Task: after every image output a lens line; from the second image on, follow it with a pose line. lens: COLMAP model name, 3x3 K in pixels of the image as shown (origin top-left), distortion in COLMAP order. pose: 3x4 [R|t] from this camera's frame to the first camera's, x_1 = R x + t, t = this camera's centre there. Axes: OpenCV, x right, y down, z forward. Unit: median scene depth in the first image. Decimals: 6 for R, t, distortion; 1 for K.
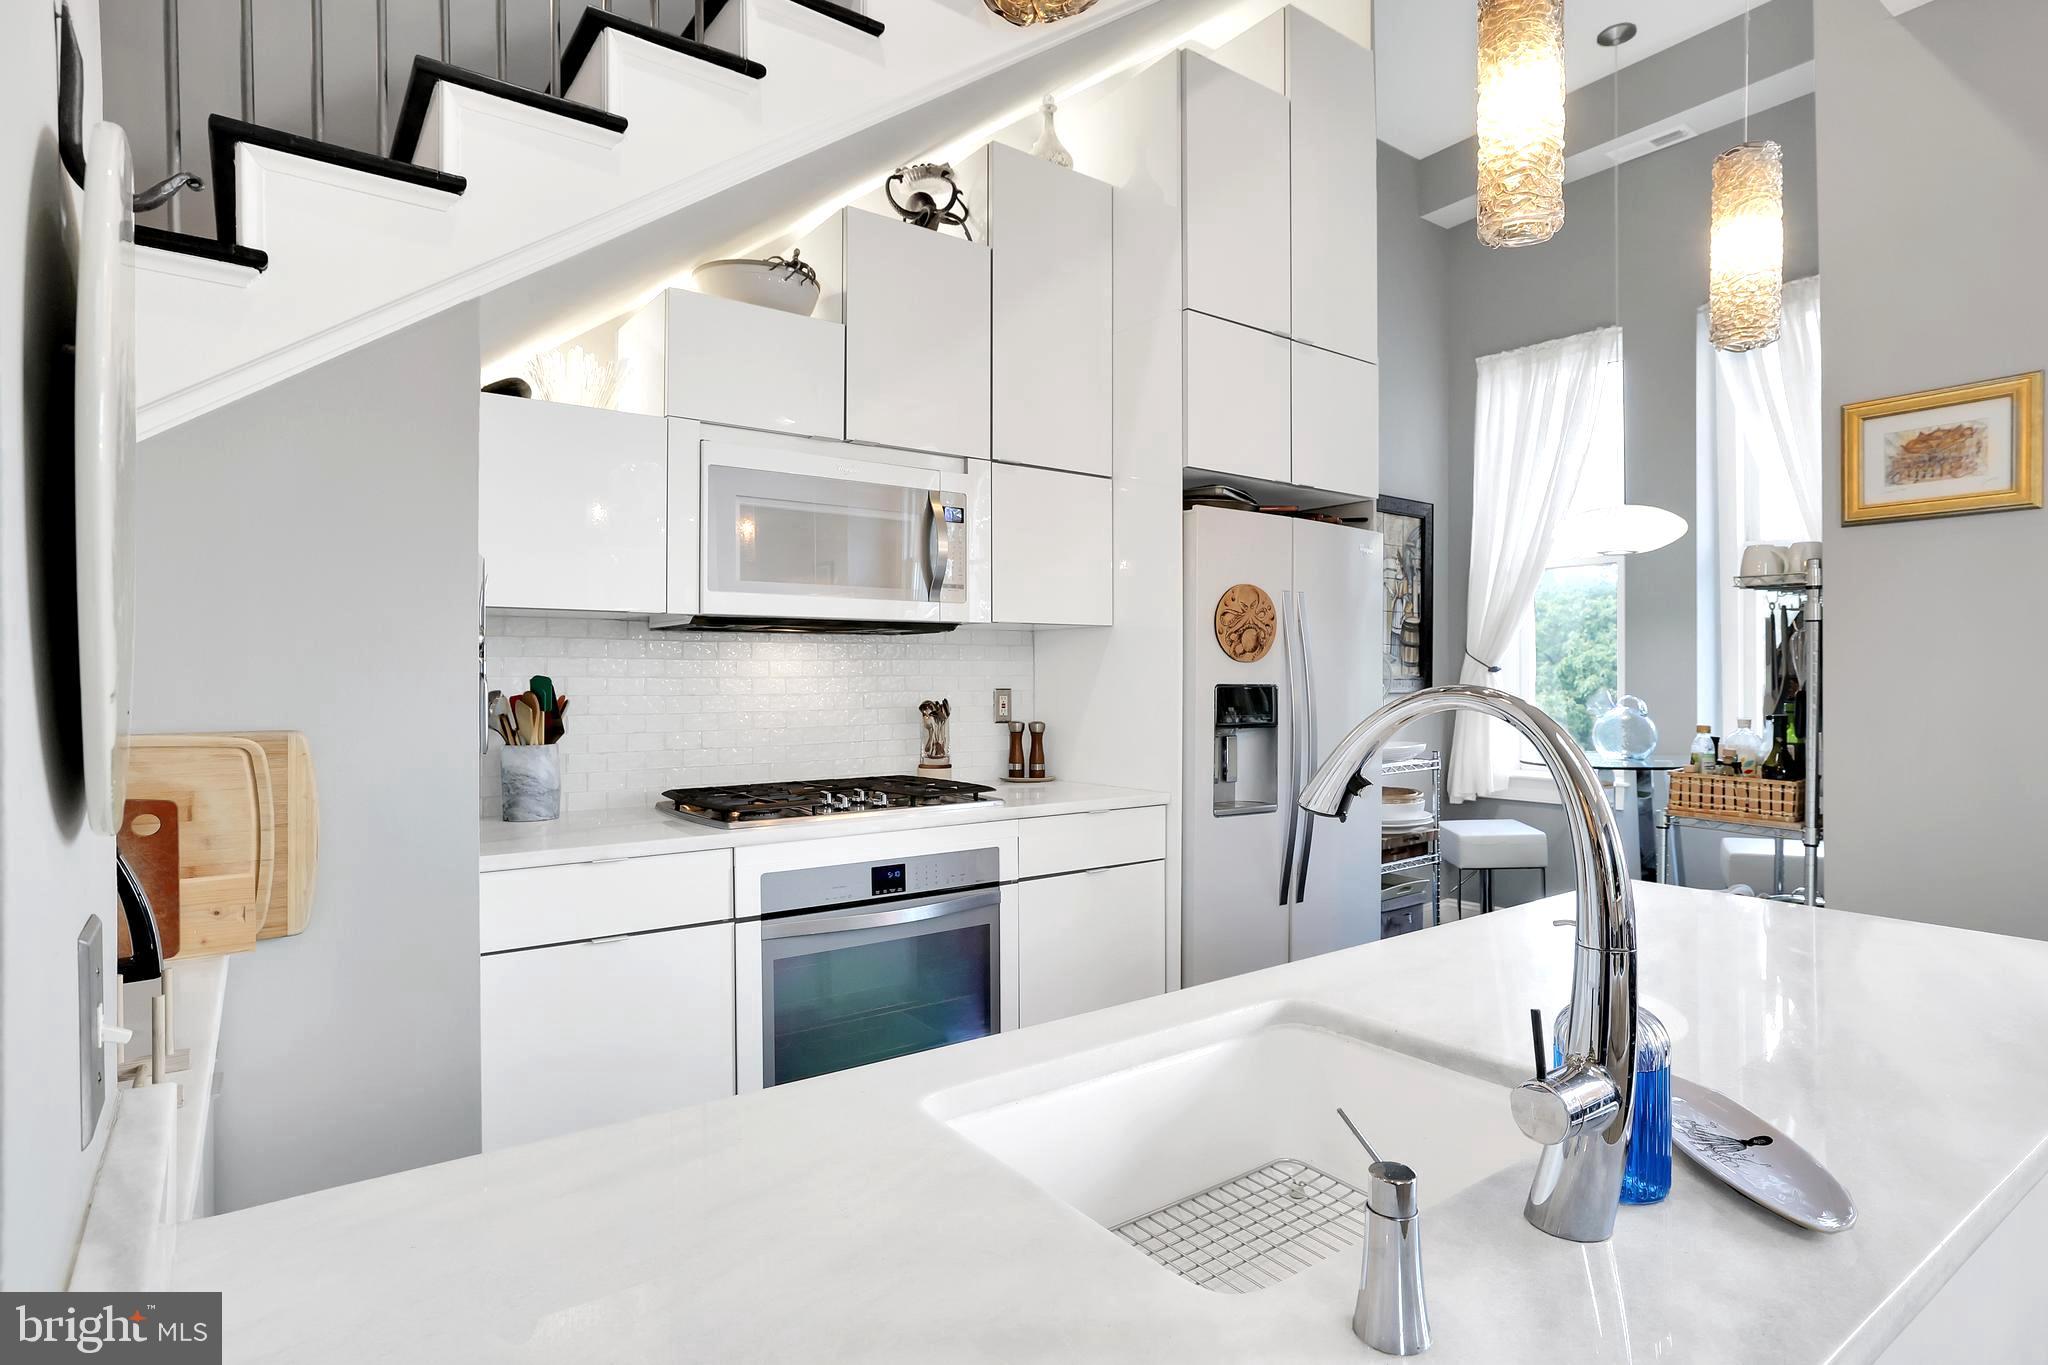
lens RADIAL K [[1044.4, 0, 996.9], [0, 1044.4, 673.5], [0, 0, 1]] dist [-0.002029, 0.000423]
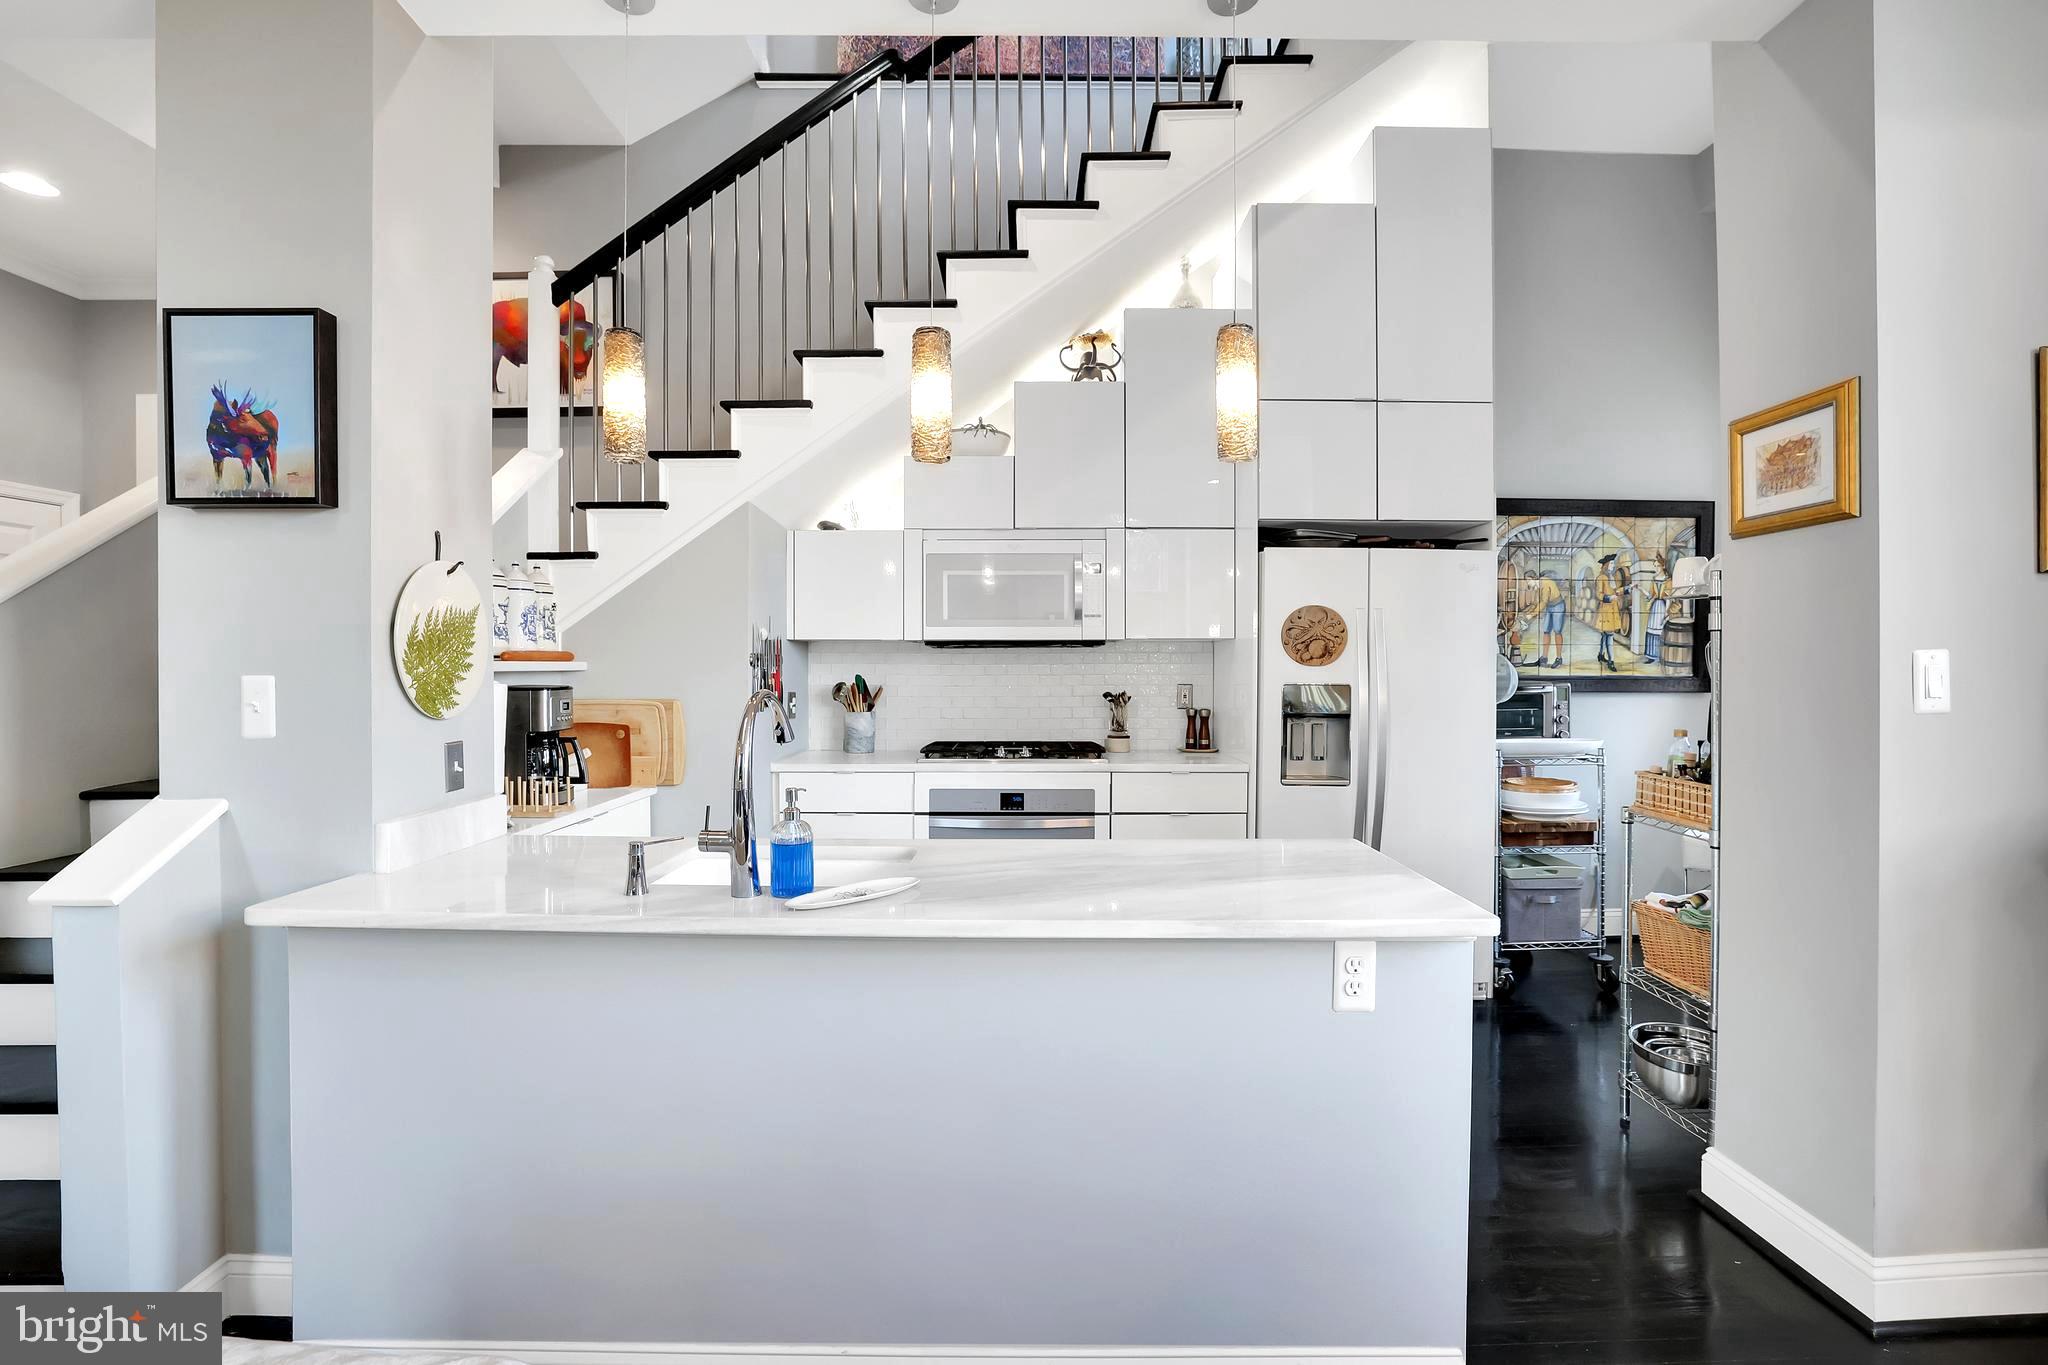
lens RADIAL K [[896.4, 0, 1016.0], [0, 896.4, 671.1], [0, 0, 1]] dist [-0.016011, 0.000513]
pose [[0.808152, 0.004313, -0.588959, 0.585668], [-0.000114, 0.999974, 0.007167, -0.012785], [0.588974, -0.005725, 0.808131, -0.098741]]
